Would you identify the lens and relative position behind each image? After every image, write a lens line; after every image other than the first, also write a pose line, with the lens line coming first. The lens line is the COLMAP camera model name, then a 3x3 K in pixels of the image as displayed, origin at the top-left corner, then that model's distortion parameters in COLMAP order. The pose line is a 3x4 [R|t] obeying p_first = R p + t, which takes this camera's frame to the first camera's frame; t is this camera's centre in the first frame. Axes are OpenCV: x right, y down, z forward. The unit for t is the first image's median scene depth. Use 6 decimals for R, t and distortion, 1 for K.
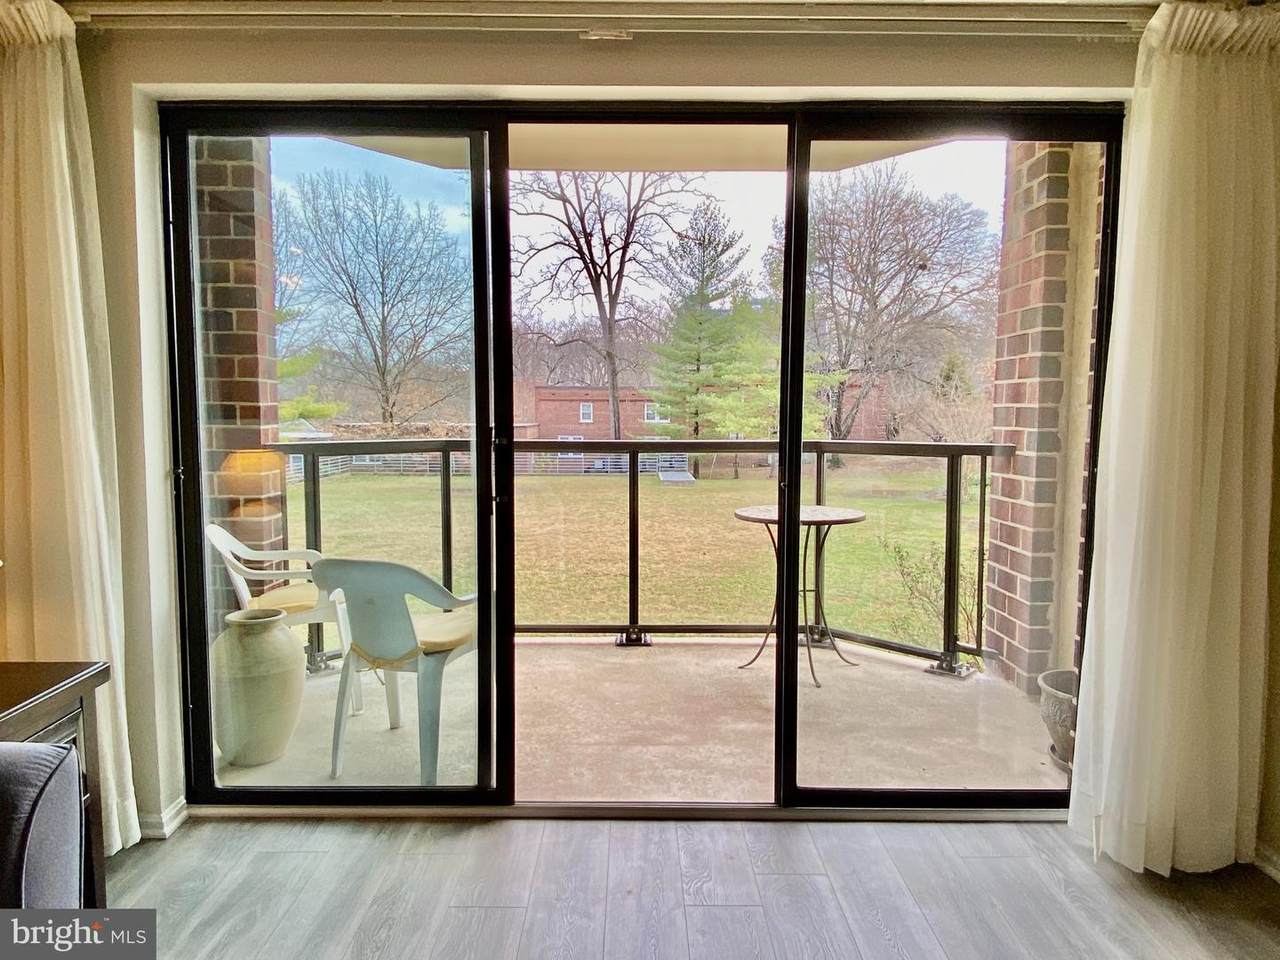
lens RADIAL K [[781.6, 0, 638.7], [0, 781.6, 475.3], [0, 0, 1]] dist [0.036009, -0.001152]
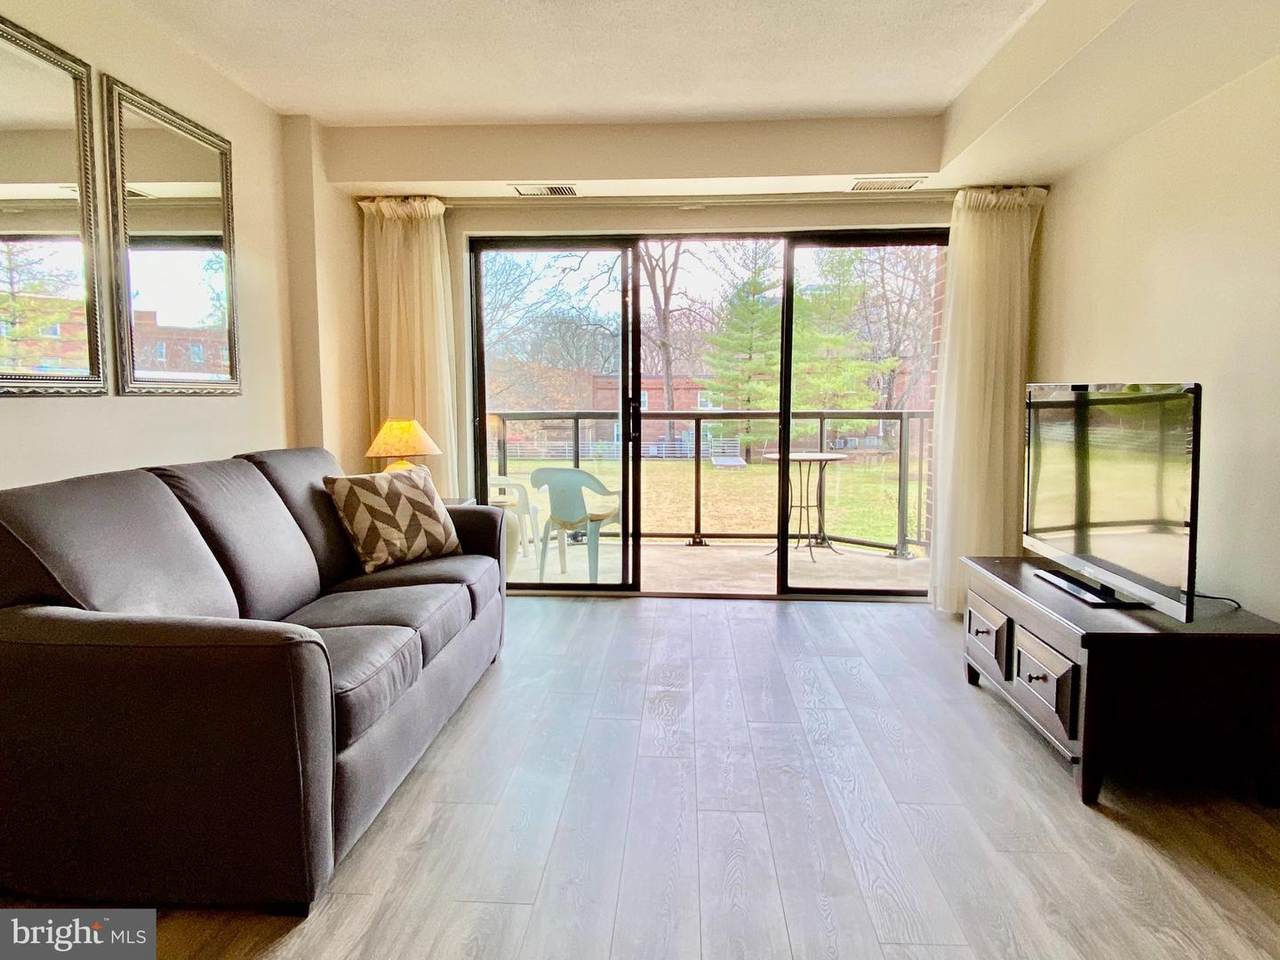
lens RADIAL K [[781.6, 0, 640.3], [0, 781.6, 478.8], [0, 0, 1]] dist [0.036009, -0.001152]
pose [[0.997923, 0.001894, -0.064390, -0.023329], [-0.000693, 0.999825, 0.018675, 0.066807], [0.064414, -0.018592, 0.997750, -0.592793]]
